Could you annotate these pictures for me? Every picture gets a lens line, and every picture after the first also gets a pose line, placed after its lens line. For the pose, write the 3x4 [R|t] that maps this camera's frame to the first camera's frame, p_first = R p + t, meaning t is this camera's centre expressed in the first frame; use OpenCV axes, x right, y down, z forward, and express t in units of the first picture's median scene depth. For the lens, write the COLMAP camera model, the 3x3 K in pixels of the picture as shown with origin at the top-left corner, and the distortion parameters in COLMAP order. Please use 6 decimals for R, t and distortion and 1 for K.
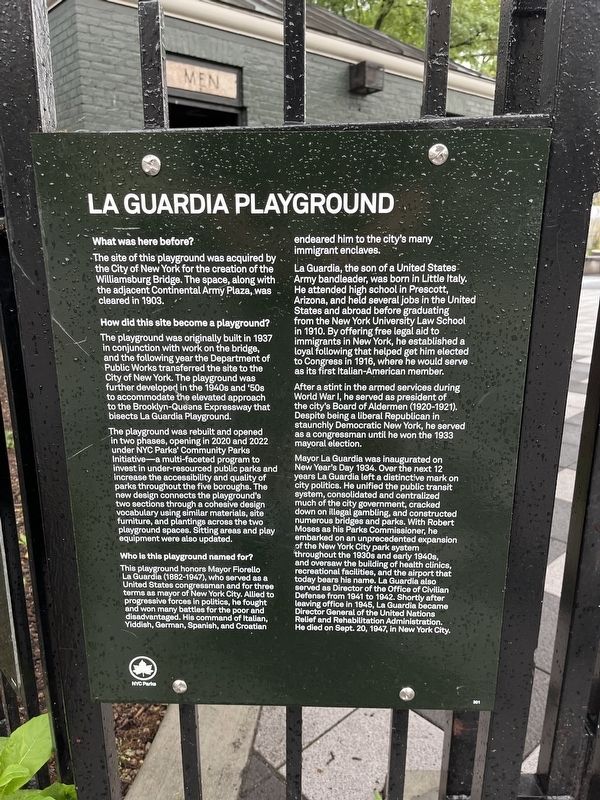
lens RADIAL K [[605.1, 0, 299.0], [0, 605.1, 400.7], [0, 0, 1]] dist [0.045733, 0.001286]
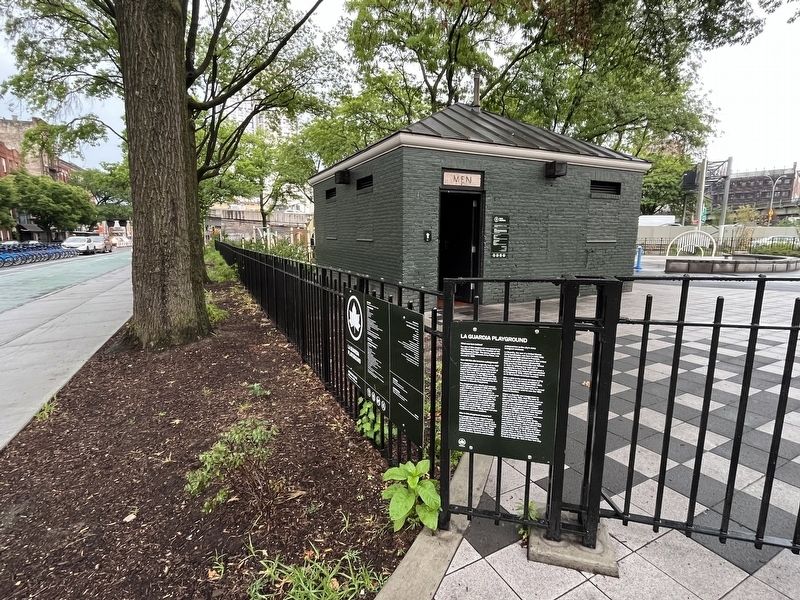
lens RADIAL K [[396.0, 0, 401.5], [0, 396.0, 301.1], [0, 0, 1]] dist [-0.002806, -0.000021]
pose [[0.962723, 0.040566, -0.267429, 0.026277], [-0.067924, 0.993266, -0.093856, -0.248774], [0.261821, 0.108522, 0.958996, -1.978134]]
